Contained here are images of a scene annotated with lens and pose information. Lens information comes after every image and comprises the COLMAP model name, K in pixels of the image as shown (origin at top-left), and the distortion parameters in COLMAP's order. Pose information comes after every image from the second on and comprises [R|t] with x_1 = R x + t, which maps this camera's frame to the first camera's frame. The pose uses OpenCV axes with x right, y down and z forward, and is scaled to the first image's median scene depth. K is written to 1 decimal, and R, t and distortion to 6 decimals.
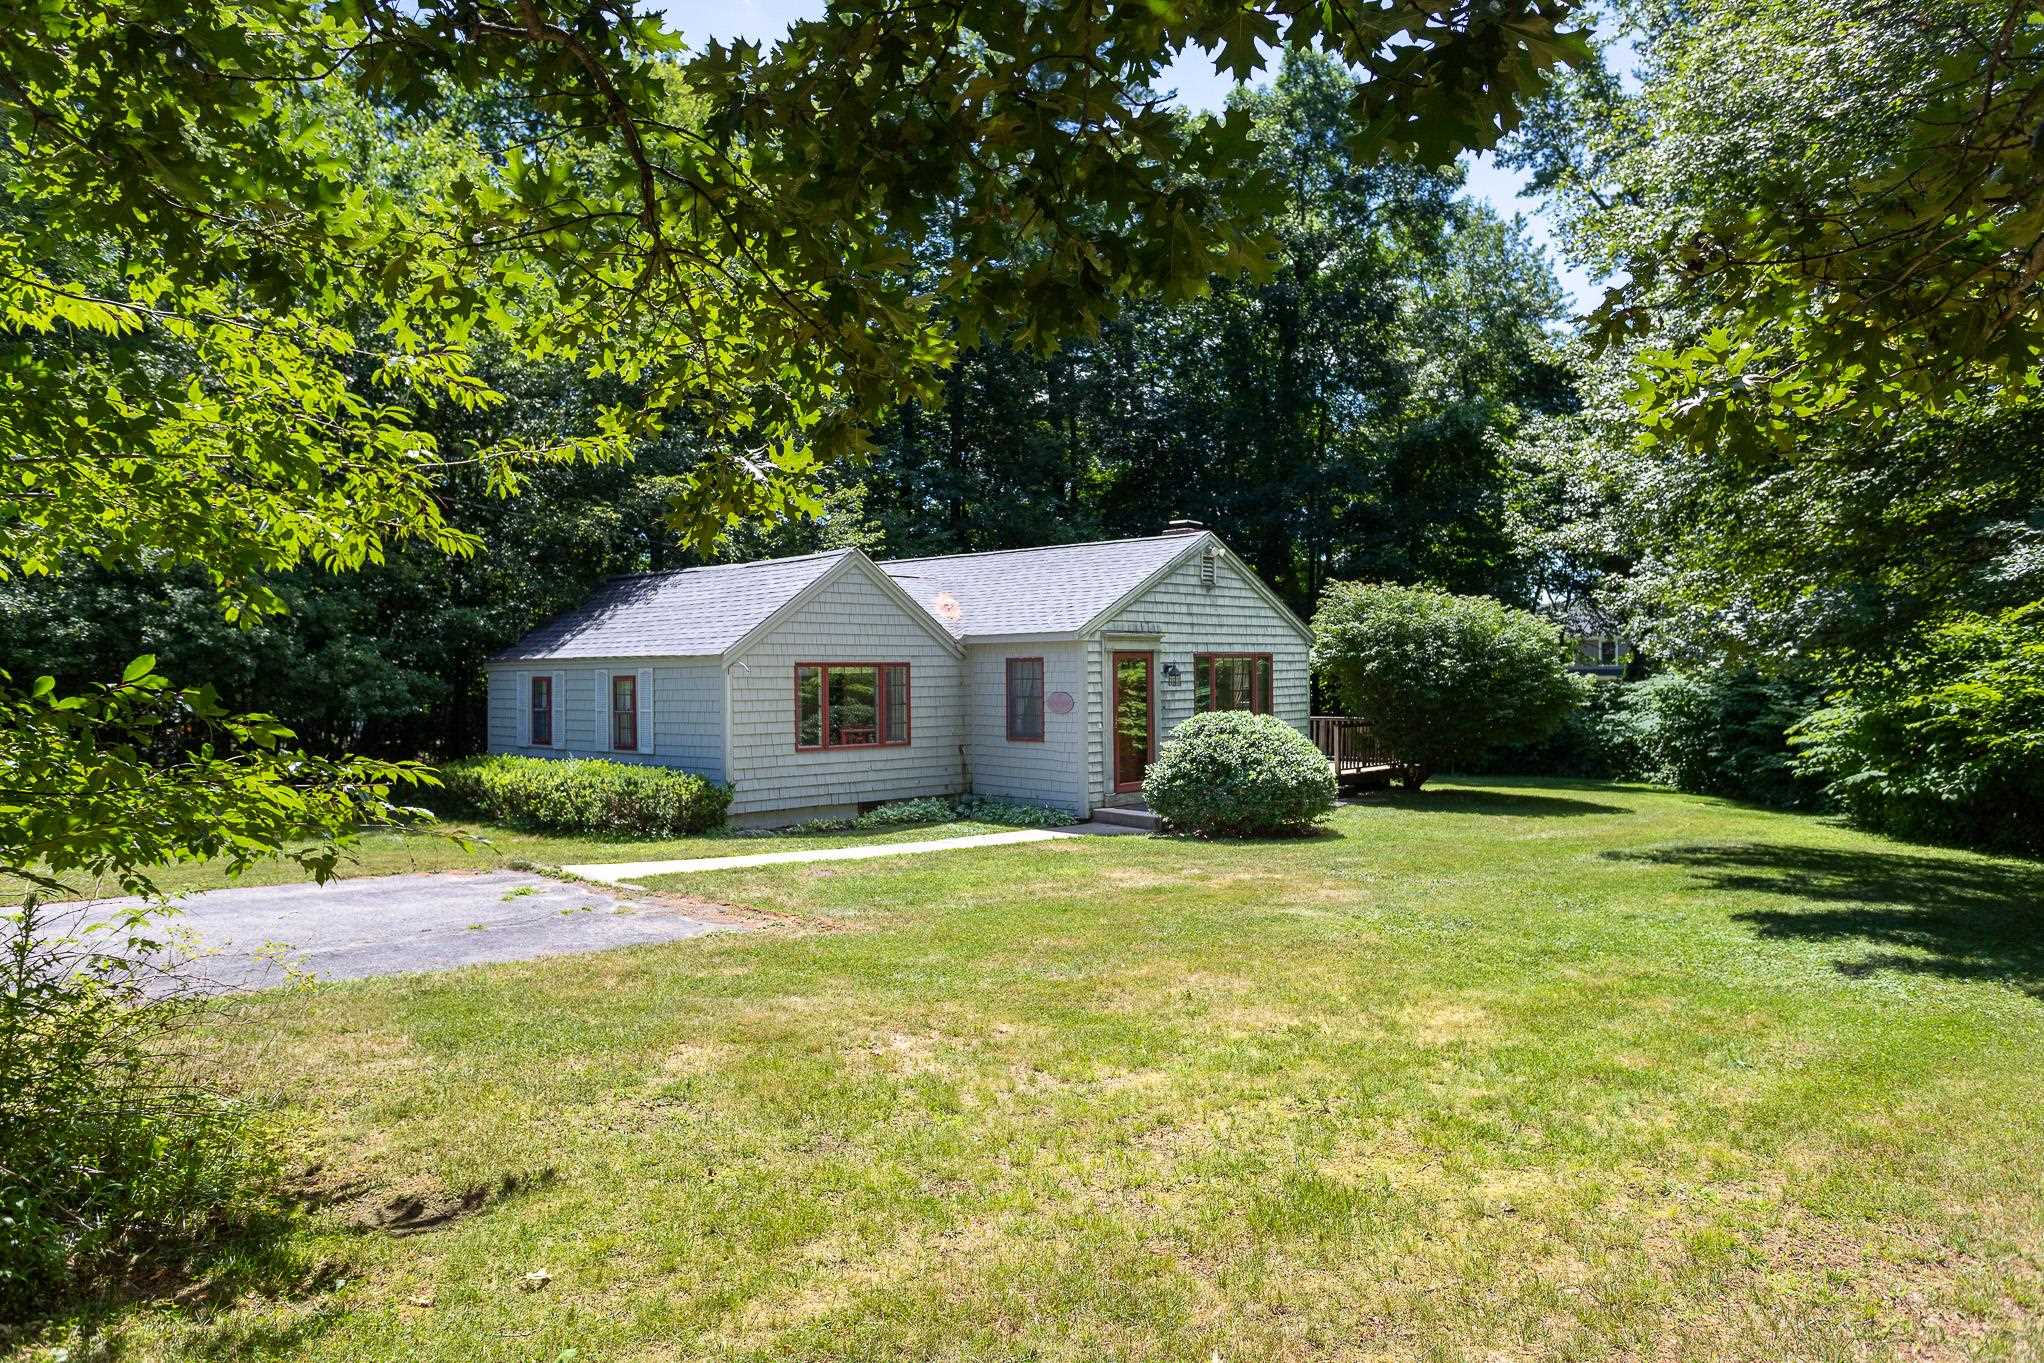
lens RADIAL K [[1336.4, 0, 993.3], [0, 1336.4, 671.9], [0, 0, 1]] dist [-0.021059, -0.000214]
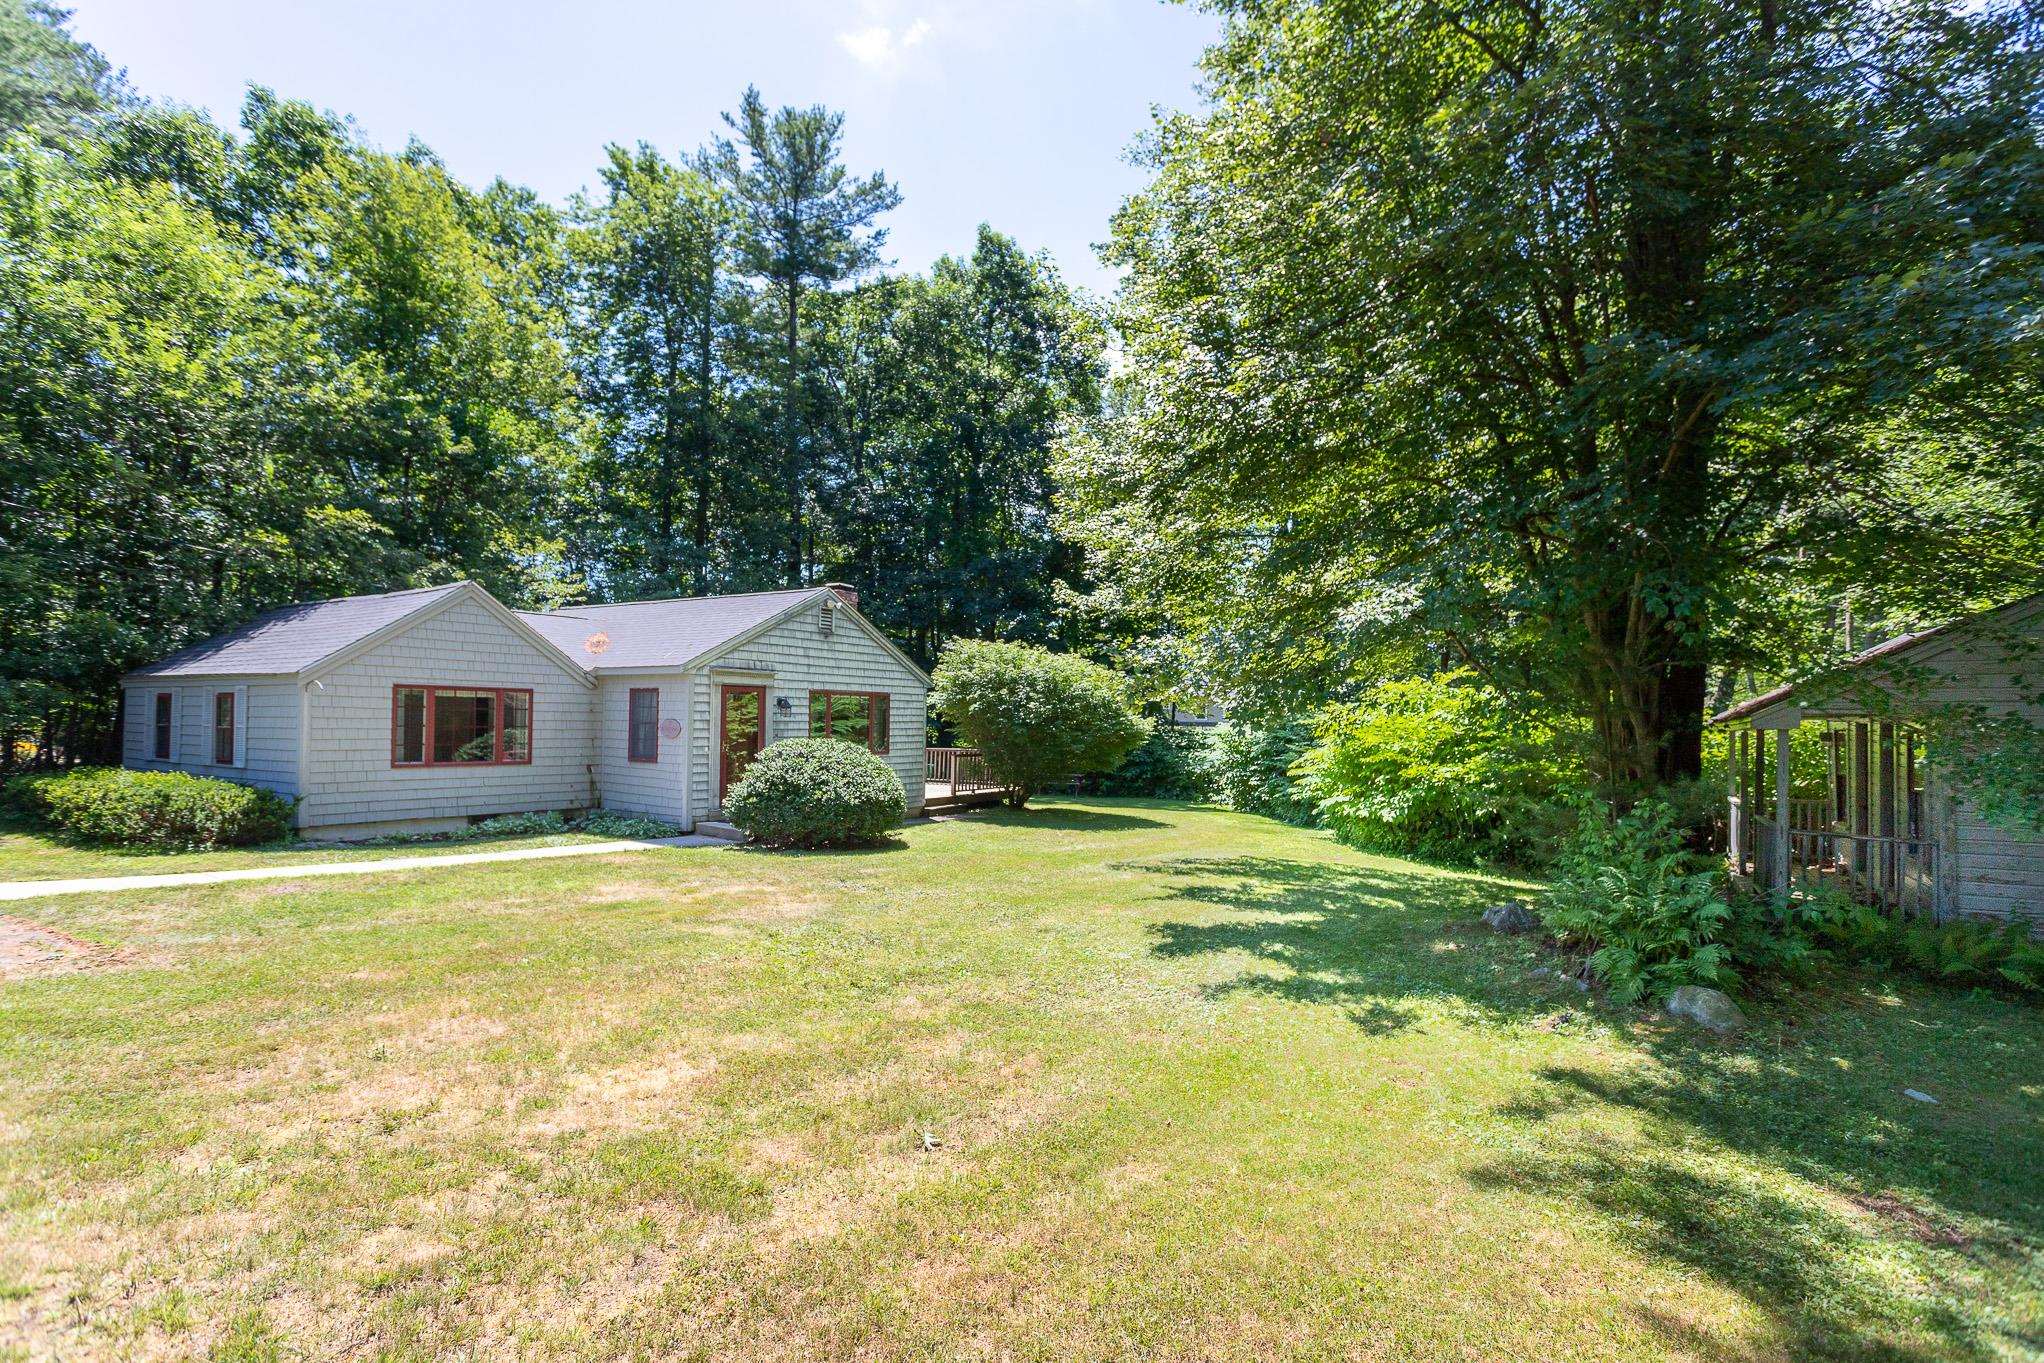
lens RADIAL K [[971.2, 0, 993.2], [0, 971.2, 706.9], [0, 0, 1]] dist [0.001340, 0.000756]
pose [[0.985644, 0.026129, 0.166801, 0.171784], [-0.024085, 0.999608, -0.014265, 0.009446], [-0.167108, 0.010043, 0.985887, 0.135376]]
